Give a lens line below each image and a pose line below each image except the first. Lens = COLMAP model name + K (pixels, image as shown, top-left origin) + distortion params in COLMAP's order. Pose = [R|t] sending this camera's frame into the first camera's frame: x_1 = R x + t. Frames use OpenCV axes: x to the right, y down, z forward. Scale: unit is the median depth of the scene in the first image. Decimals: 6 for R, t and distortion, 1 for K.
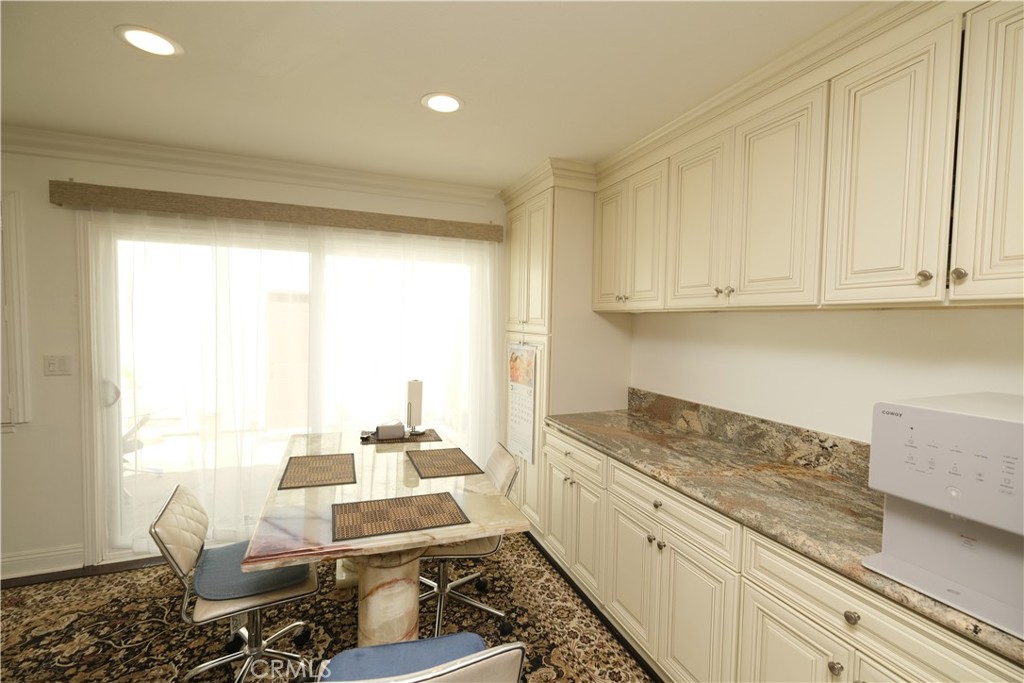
lens RADIAL K [[446.5, 0, 519.2], [0, 446.5, 341.7], [0, 0, 1]] dist [-0.001805, -0.000272]
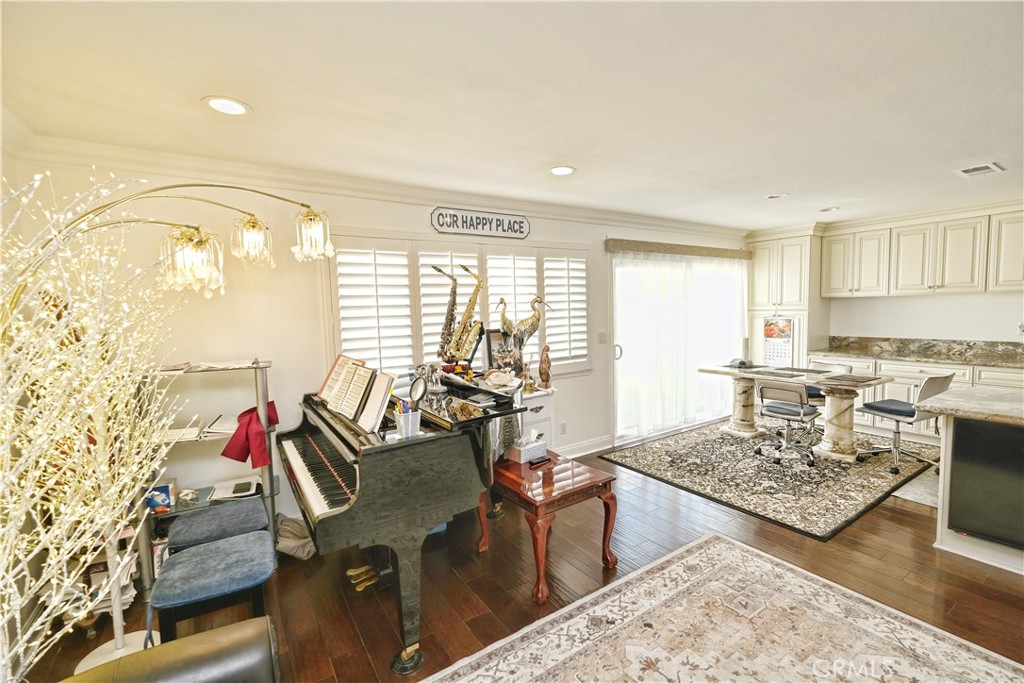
lens RADIAL K [[446.5, 0, 517.0], [0, 446.5, 340.6], [0, 0, 1]] dist [-0.001805, -0.000272]
pose [[0.977402, -0.058446, 0.203151, -2.168119], [0.053035, 0.998080, 0.031982, -0.016455], [-0.204630, -0.020486, 0.978625, -0.908611]]
